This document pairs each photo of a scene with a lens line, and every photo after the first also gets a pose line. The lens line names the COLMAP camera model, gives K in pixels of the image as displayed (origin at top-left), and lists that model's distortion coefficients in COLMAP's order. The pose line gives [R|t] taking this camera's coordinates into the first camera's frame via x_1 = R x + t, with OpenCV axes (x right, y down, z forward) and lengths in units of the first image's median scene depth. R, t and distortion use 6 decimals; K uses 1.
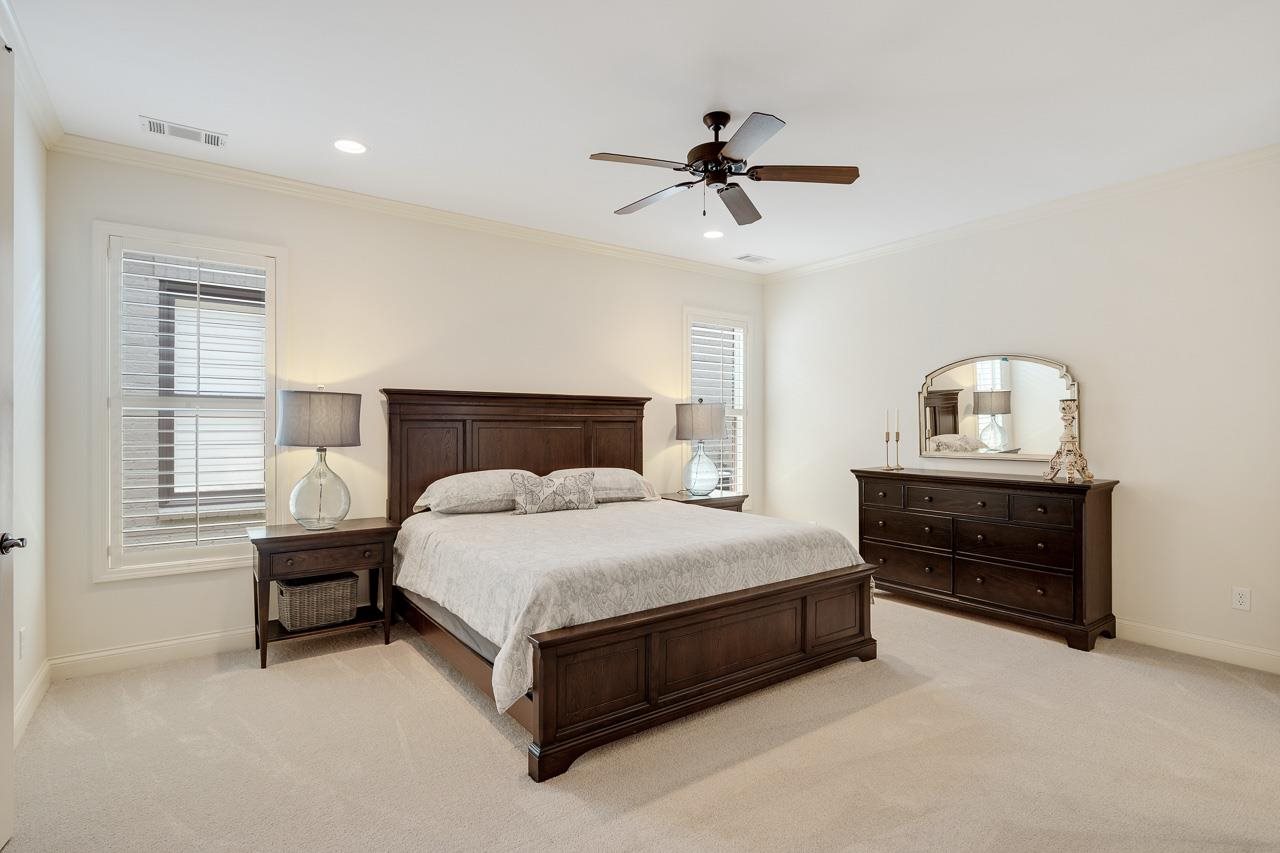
lens RADIAL K [[617.9, 0, 637.6], [0, 617.9, 397.3], [0, 0, 1]] dist [0.001157, 0.000431]
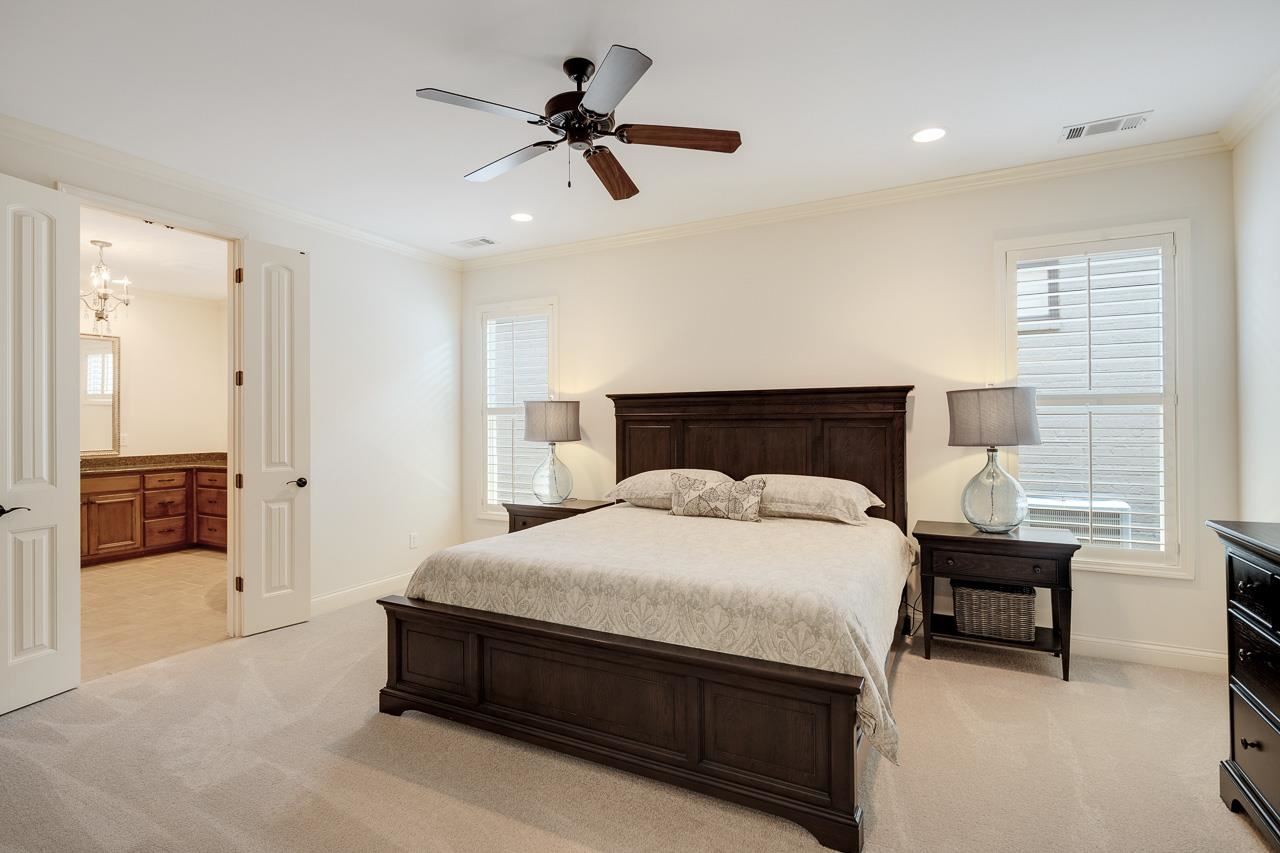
lens RADIAL K [[618.3, 0, 638.1], [0, 618.3, 415.8], [0, 0, 1]] dist [-0.000444, -0.001634]
pose [[0.453517, -0.014409, -0.891131, 0.653899], [0.043586, 0.999031, 0.006029, 0.023228], [0.890181, -0.041575, 0.453705, 0.503188]]
